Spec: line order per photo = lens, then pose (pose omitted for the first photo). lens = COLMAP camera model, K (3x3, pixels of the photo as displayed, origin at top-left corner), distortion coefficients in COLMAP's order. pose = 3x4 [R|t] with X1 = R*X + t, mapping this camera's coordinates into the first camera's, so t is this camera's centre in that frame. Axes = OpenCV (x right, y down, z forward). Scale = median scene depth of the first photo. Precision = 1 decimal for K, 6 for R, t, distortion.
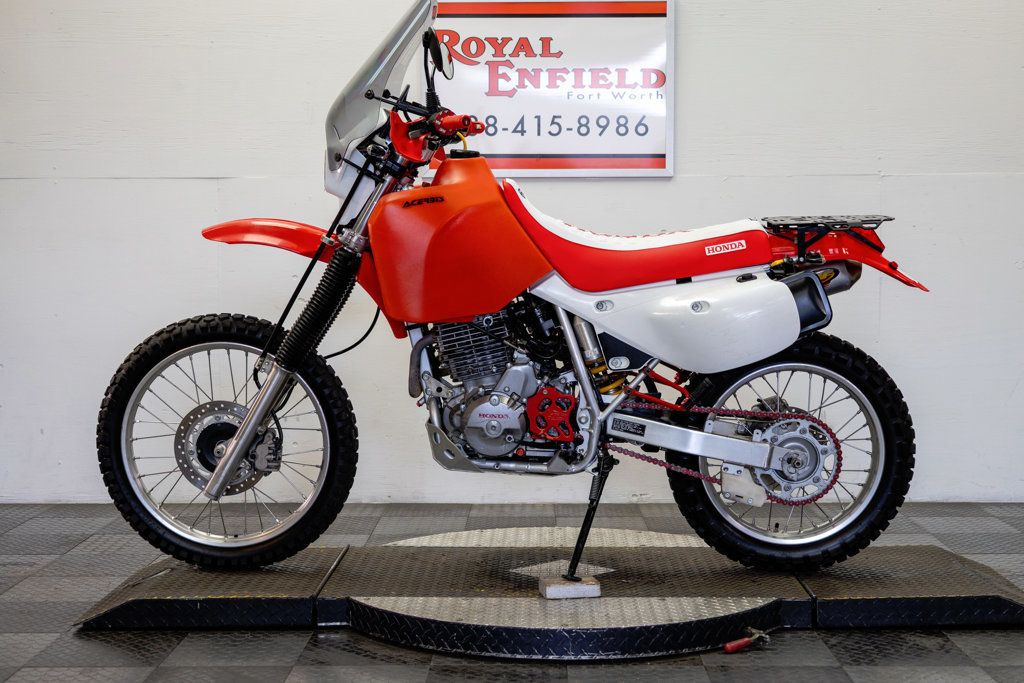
lens RADIAL K [[1423.5, 0, 512.0], [0, 1423.5, 341.5], [0, 0, 1]] dist [0.001324, -0.018212]
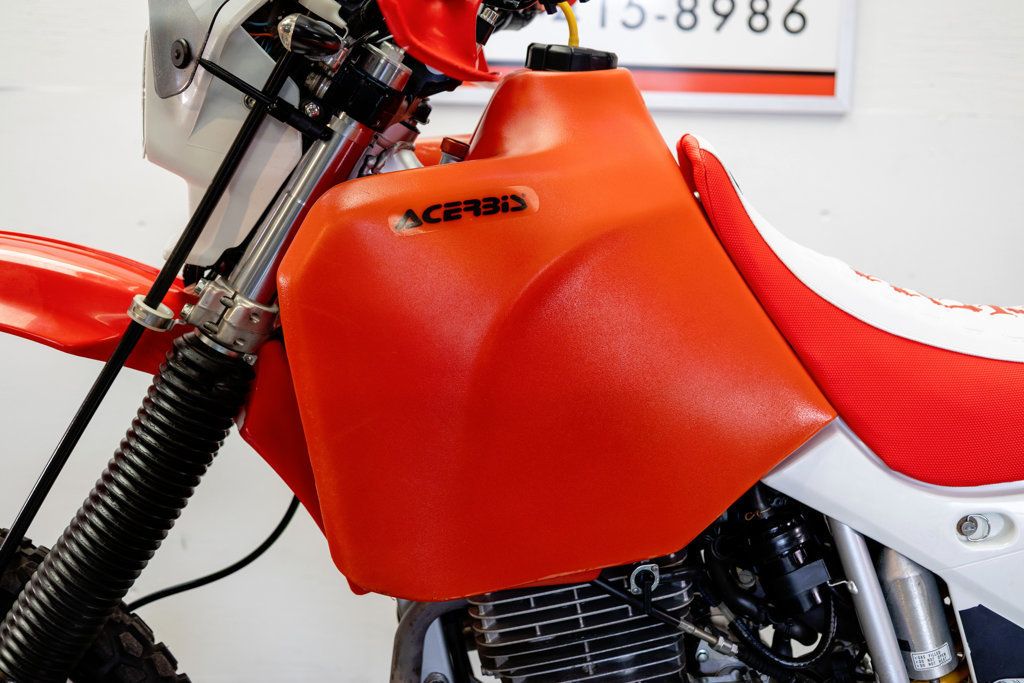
lens RADIAL K [[1448.3, 0, 512.0], [0, 1448.3, 341.5], [0, 0, 1]] dist [0.007825, 0.012689]
pose [[0.997606, 0.020089, 0.066167, -0.069053], [-0.024023, 0.997957, 0.059197, -0.085896], [-0.064842, -0.060645, 0.996051, 0.664305]]
